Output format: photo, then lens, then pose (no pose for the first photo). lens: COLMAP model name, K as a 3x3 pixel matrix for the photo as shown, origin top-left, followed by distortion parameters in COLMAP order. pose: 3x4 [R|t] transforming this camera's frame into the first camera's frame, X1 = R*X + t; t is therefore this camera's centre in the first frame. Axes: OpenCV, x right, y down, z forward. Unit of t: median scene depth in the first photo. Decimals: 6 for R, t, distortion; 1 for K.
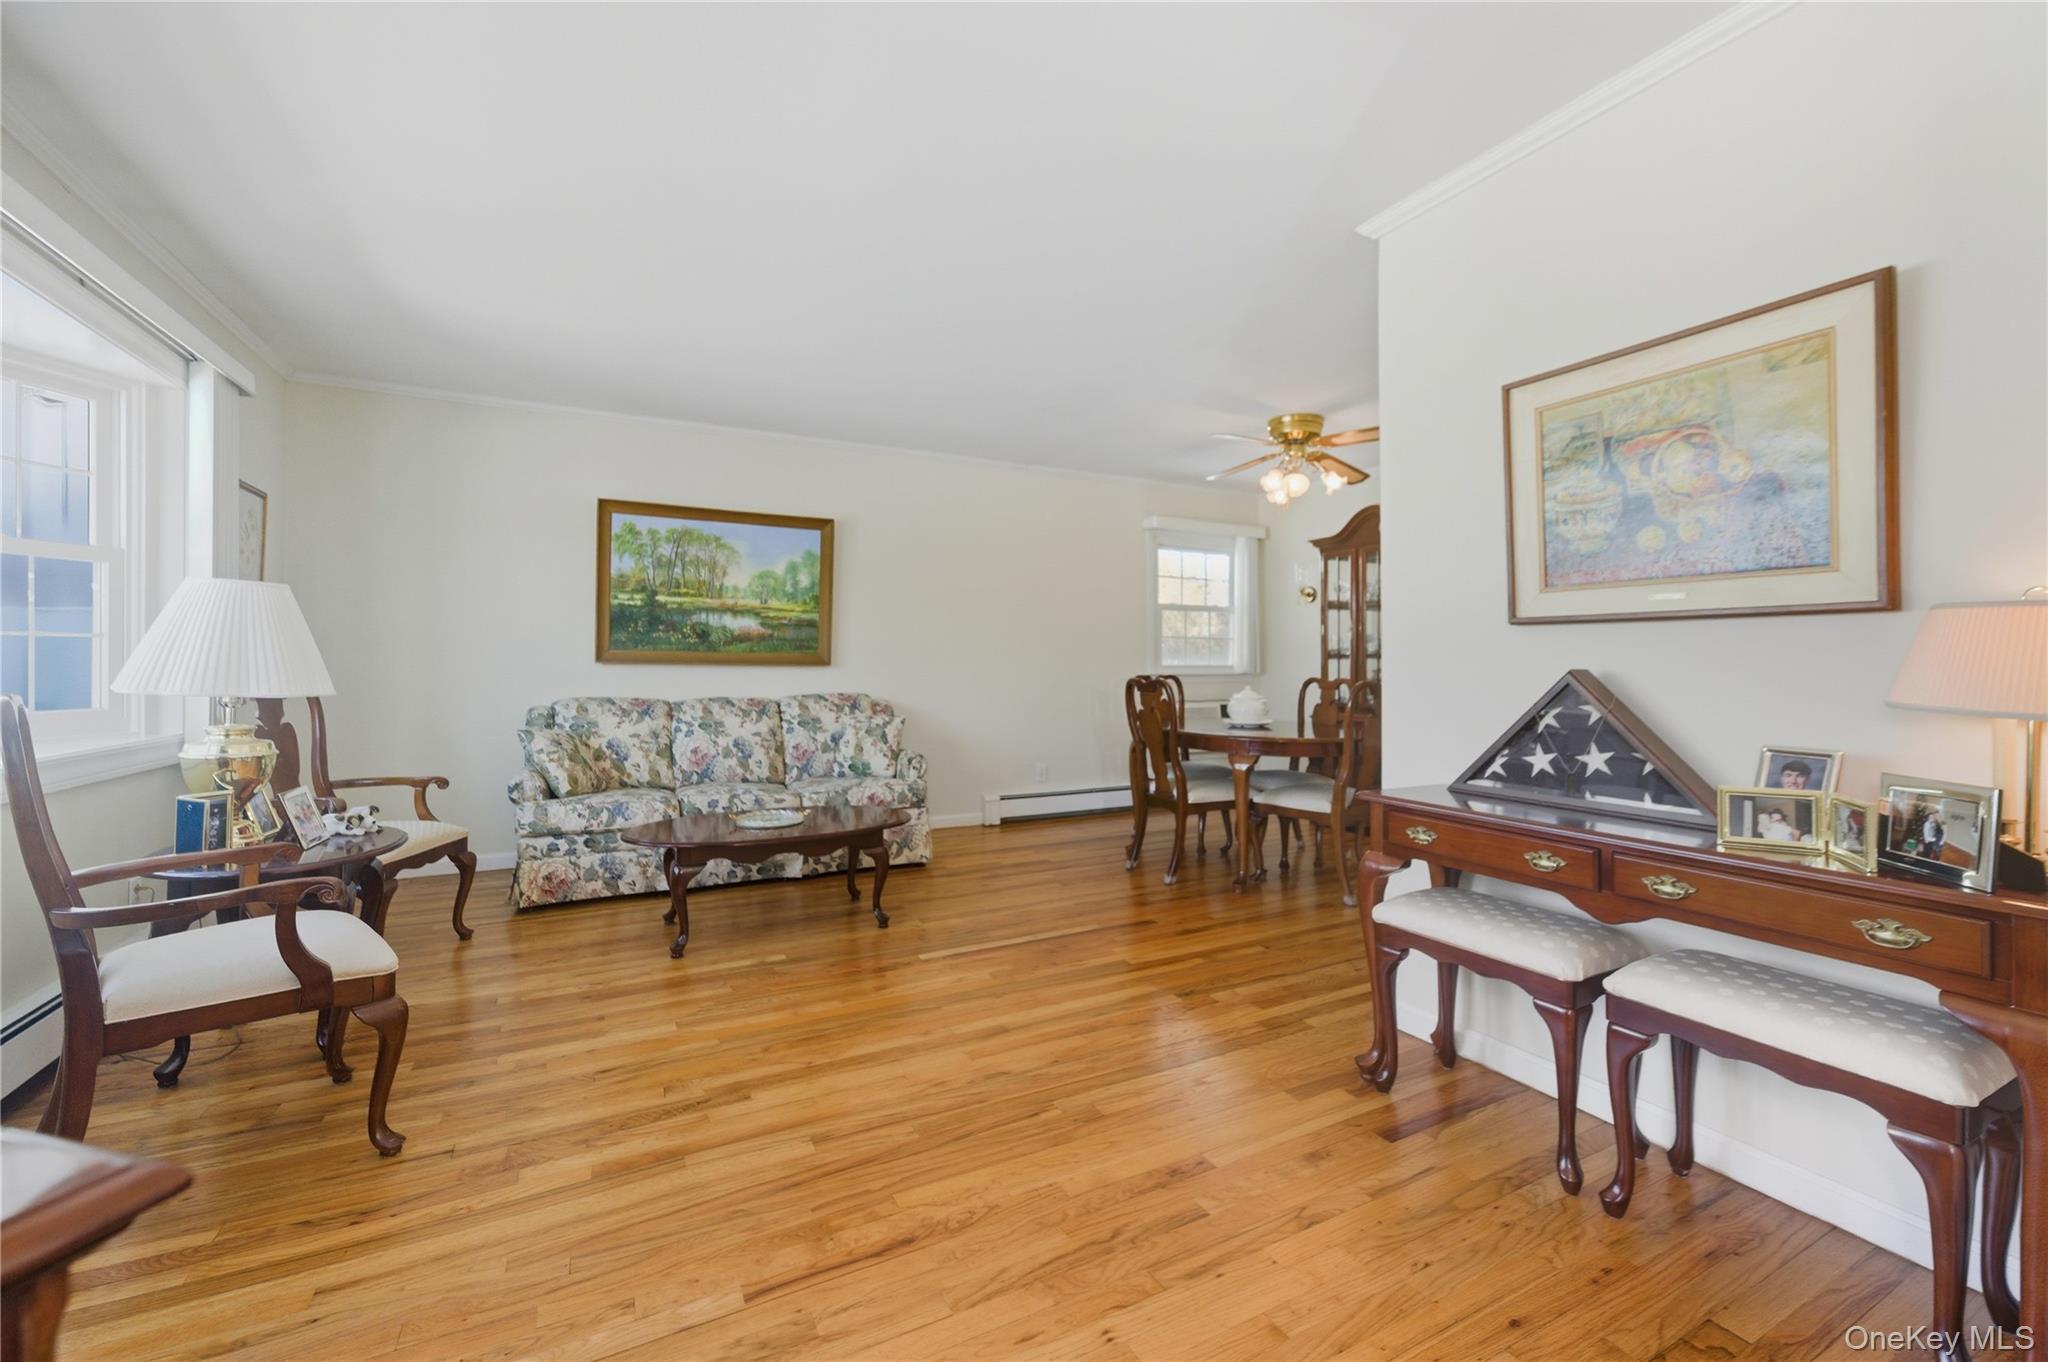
lens RADIAL K [[822.7, 0, 1027.3], [0, 822.7, 672.9], [0, 0, 1]] dist [-0.001464, 0.000293]
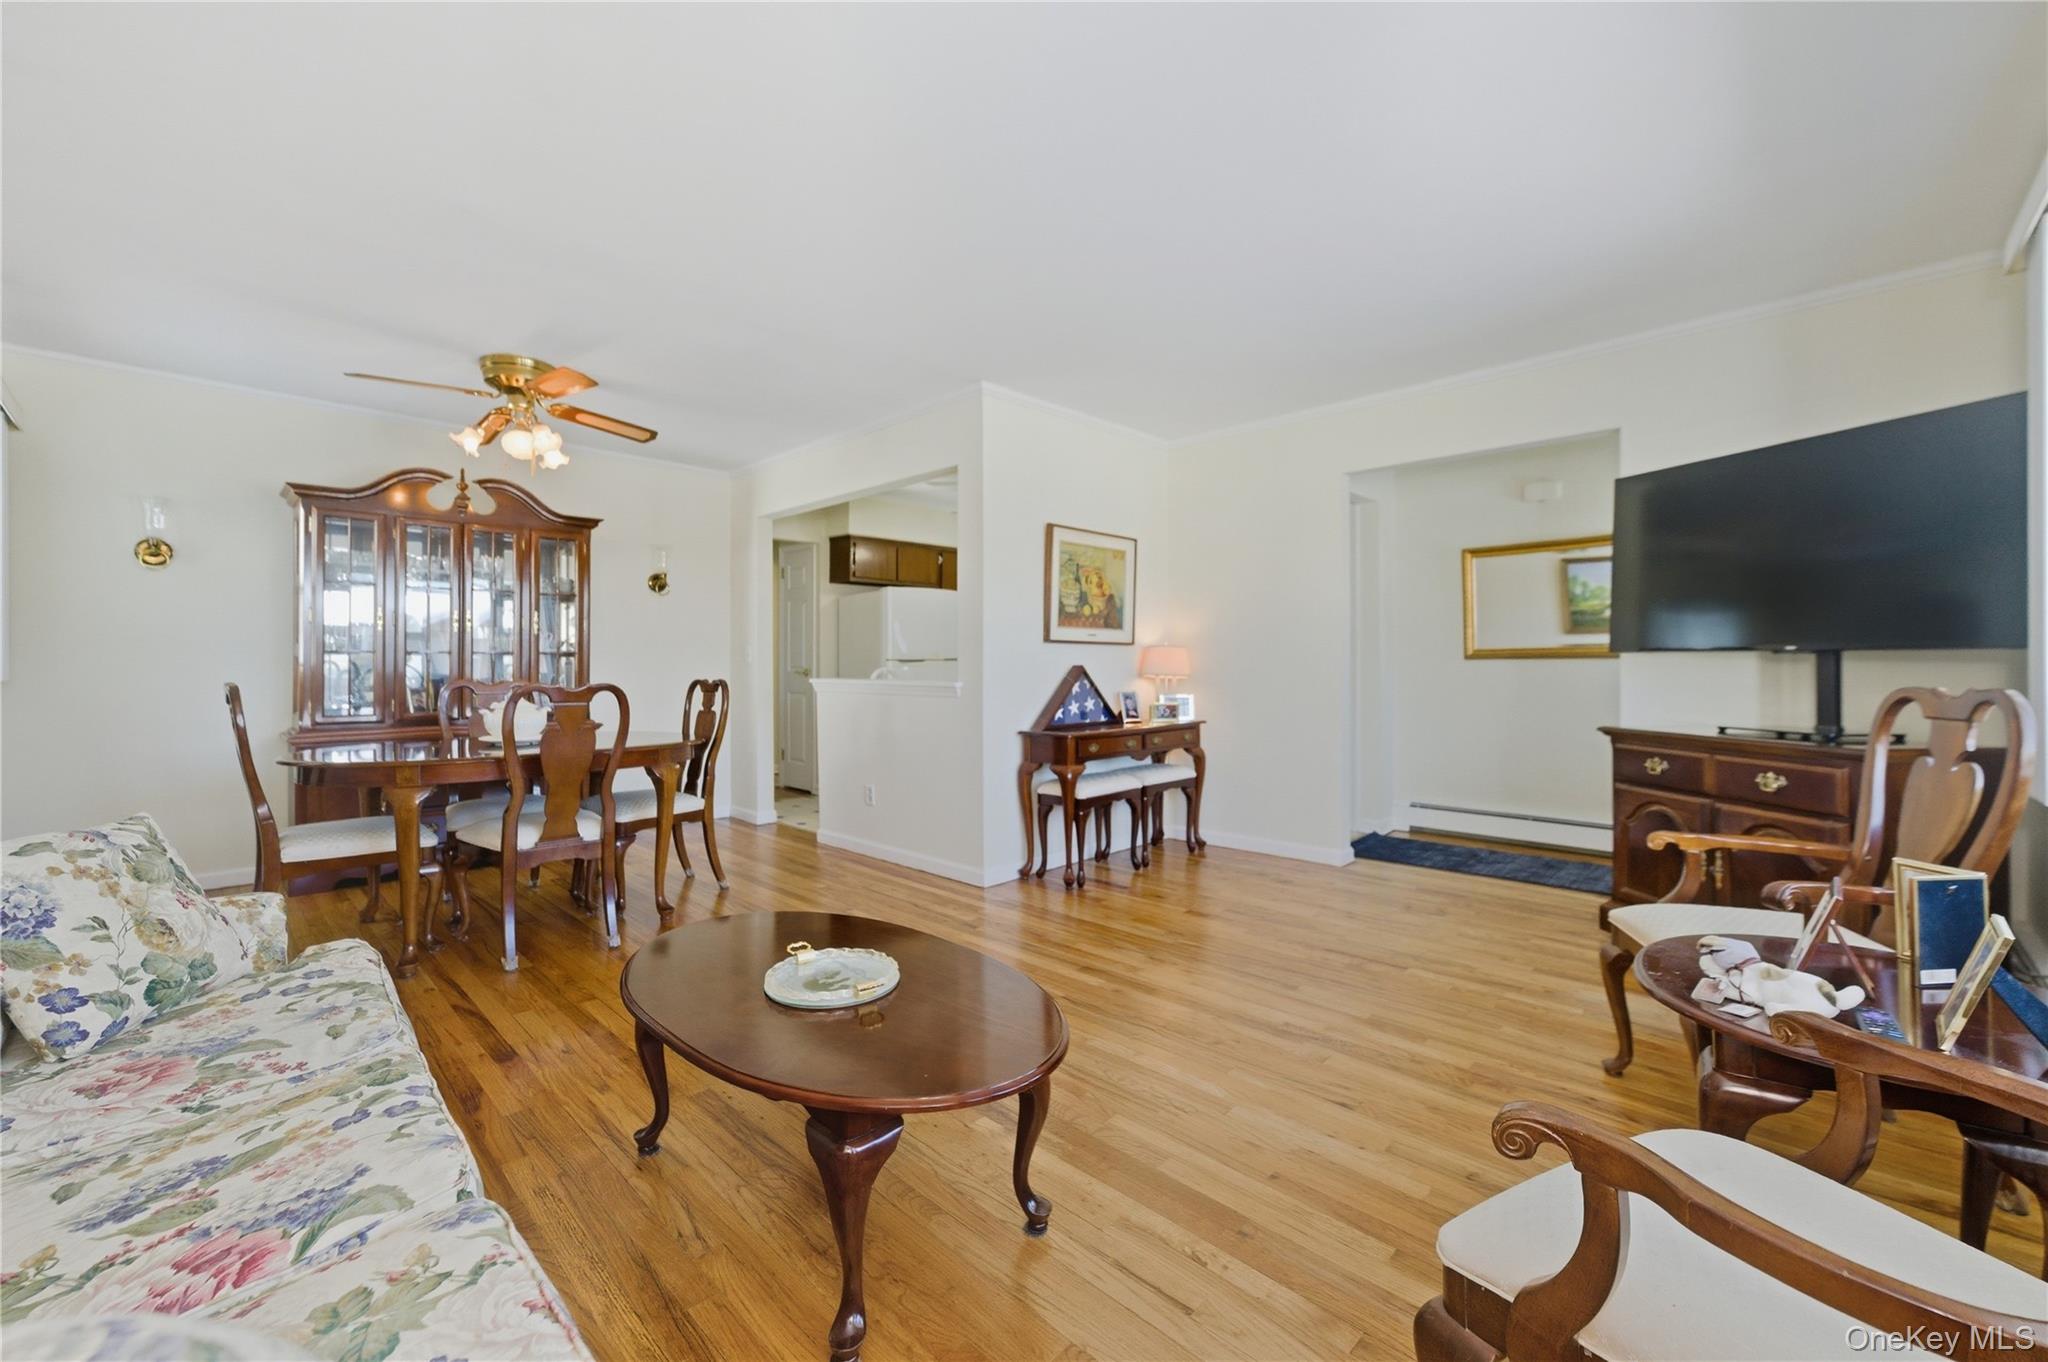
lens RADIAL K [[830.0, 0, 1027.0], [0, 830.0, 669.6], [0, 0, 1]] dist [-0.036836, 0.032496]
pose [[-0.311823, -0.008021, 0.950106, -0.622423], [0.011244, 0.999863, 0.012131, -0.008714], [-0.950074, 0.014466, -0.311690, 0.790548]]
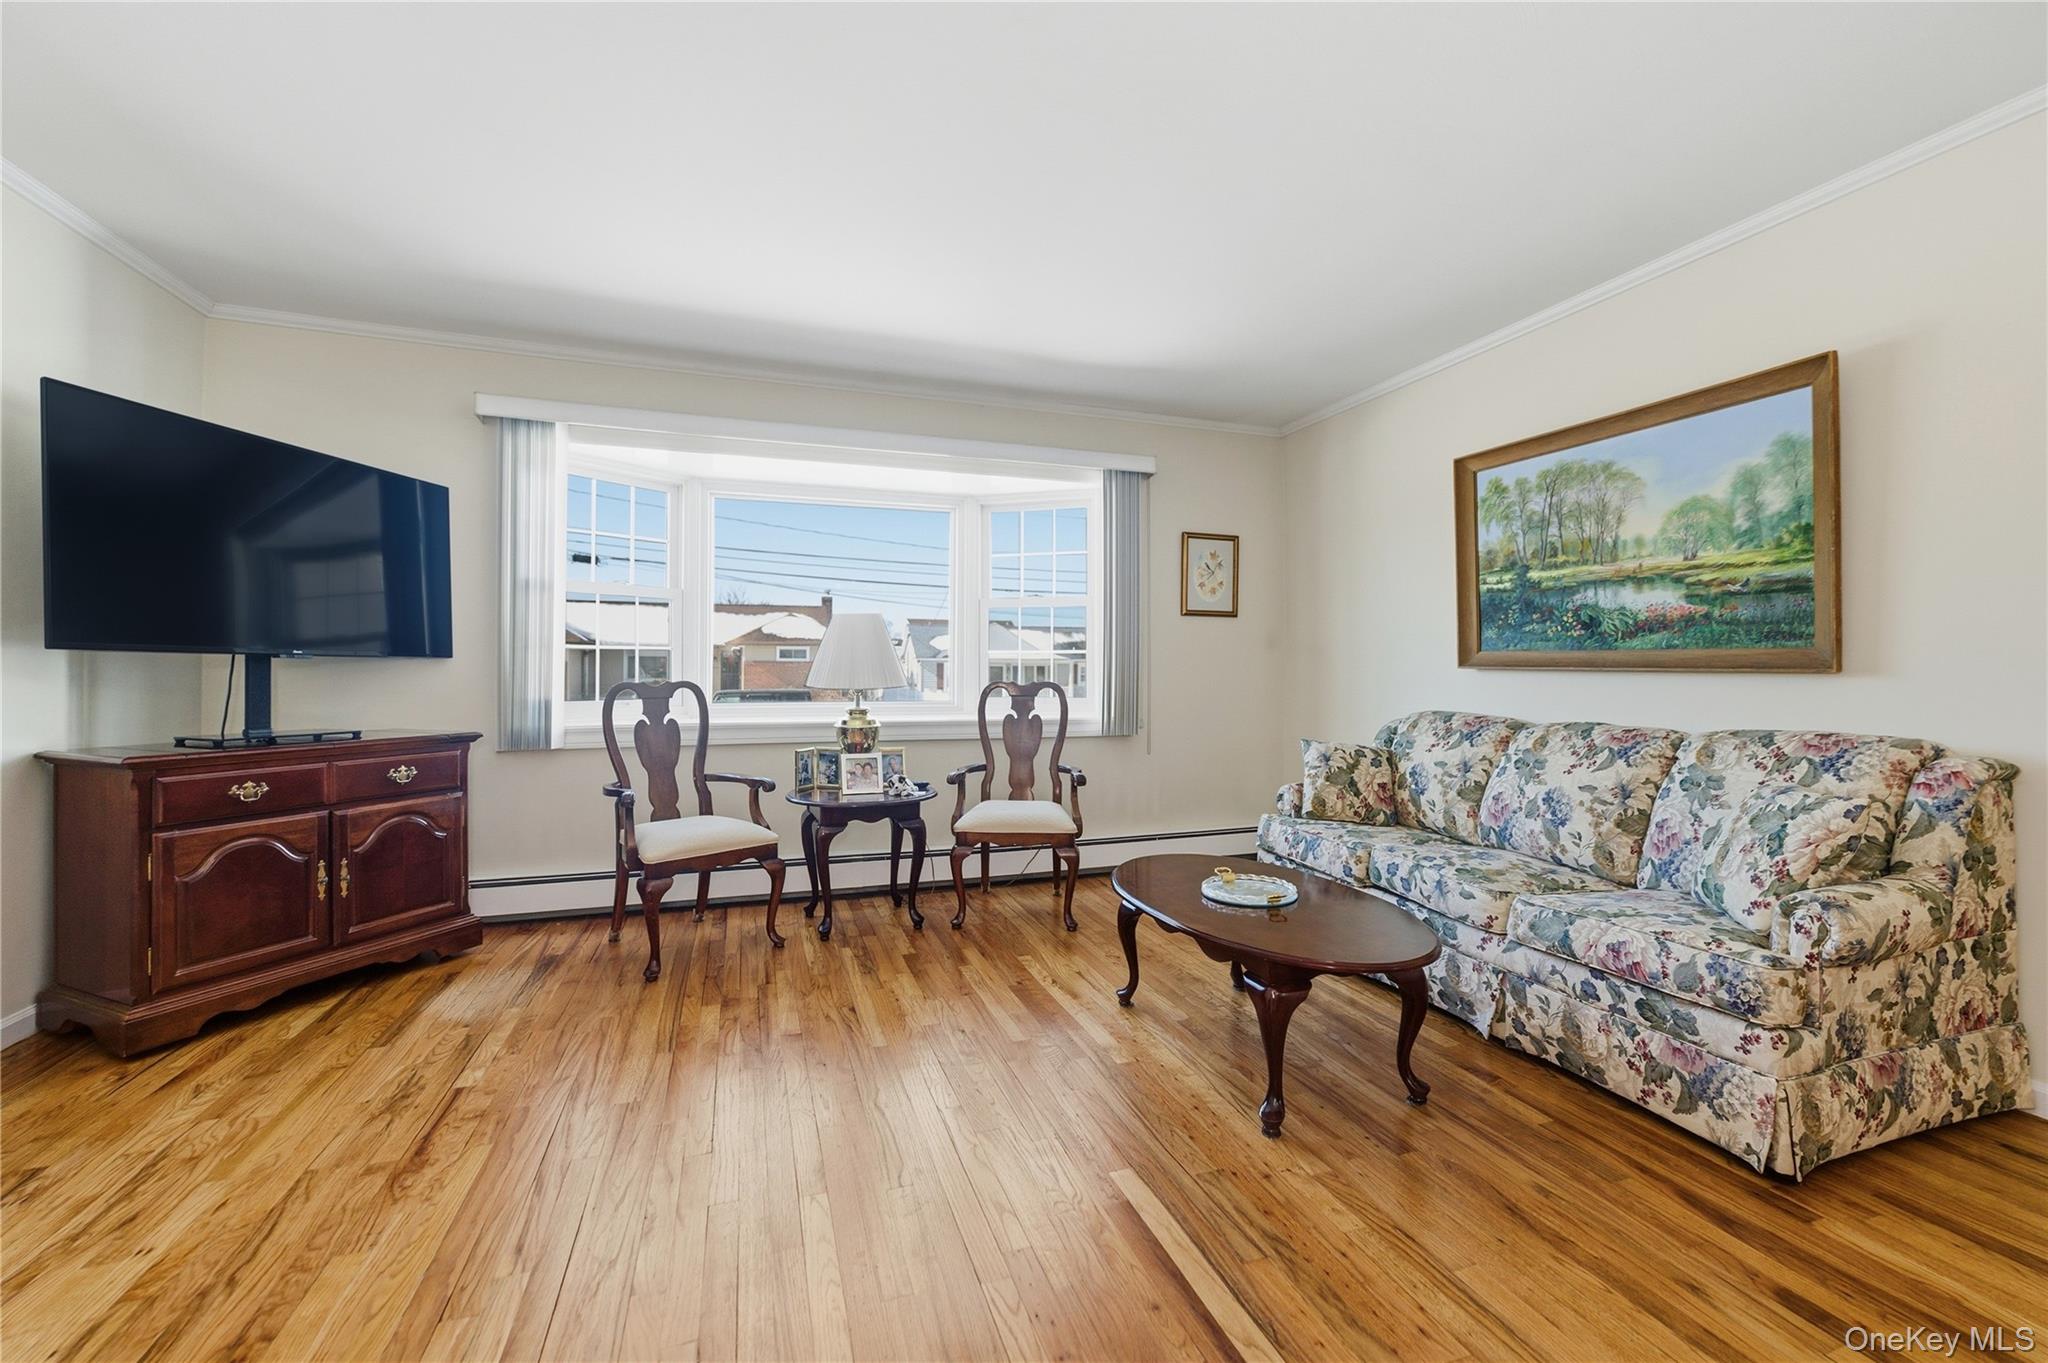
lens RADIAL K [[822.7, 0, 1027.3], [0, 822.7, 673.4], [0, 0, 1]] dist [-0.001464, 0.000293]
pose [[-0.139753, -0.000329, -0.990186, 0.307107], [-0.013572, 0.999907, 0.001584, -0.003018], [0.990093, 0.013660, -0.139744, 0.688805]]
